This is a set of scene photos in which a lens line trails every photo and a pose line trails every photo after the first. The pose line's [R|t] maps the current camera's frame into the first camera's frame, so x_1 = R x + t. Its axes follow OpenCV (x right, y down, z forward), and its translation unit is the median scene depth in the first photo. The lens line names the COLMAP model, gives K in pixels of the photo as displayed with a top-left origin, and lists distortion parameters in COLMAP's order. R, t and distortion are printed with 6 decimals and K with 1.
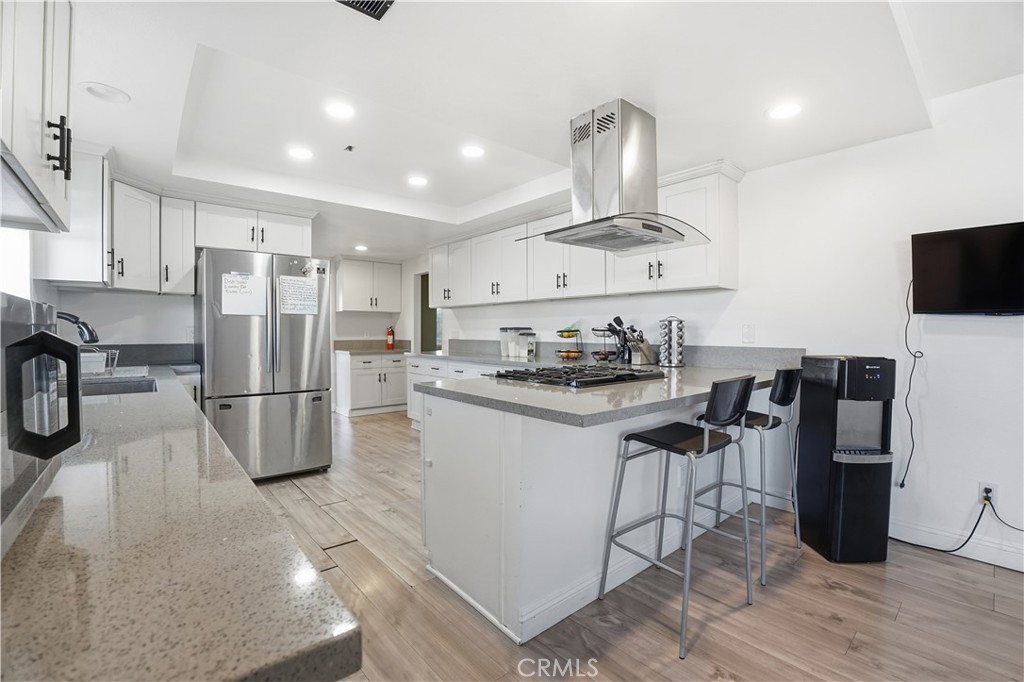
lens RADIAL K [[452.9, 0, 513.1], [0, 452.9, 344.2], [0, 0, 1]] dist [-0.050423, 0.000293]
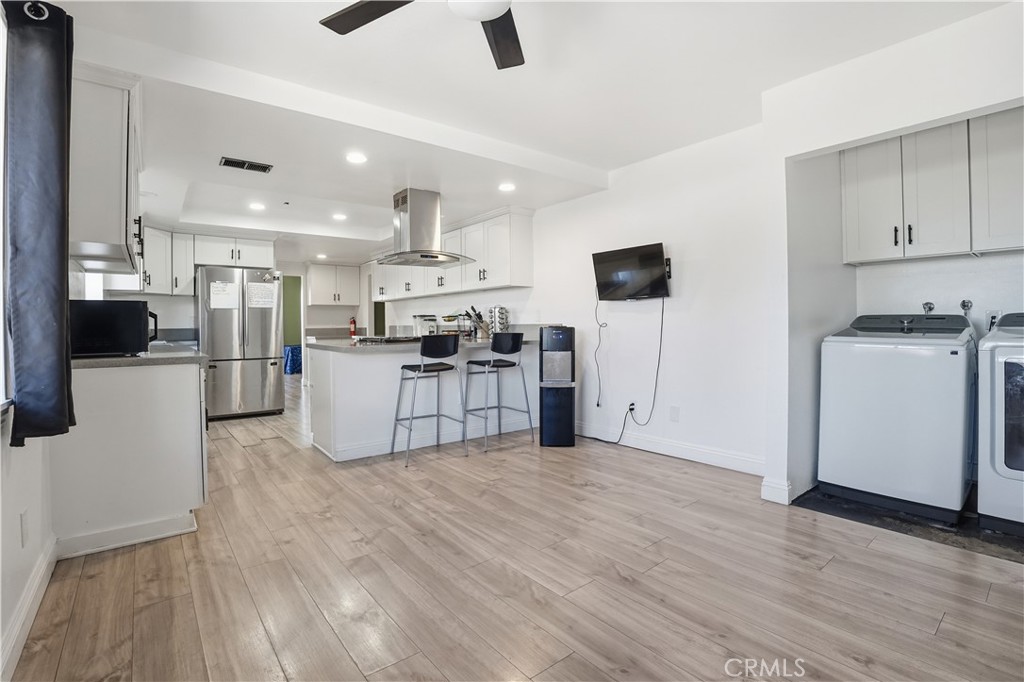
lens RADIAL K [[452.9, 0, 493.3], [0, 452.9, 329.6], [0, 0, 1]] dist [-0.050423, 0.000293]
pose [[0.998935, -0.012696, -0.044366, 0.372195], [0.012094, 0.999831, -0.013812, 0.037817], [0.044534, 0.013260, 0.998920, -0.473874]]
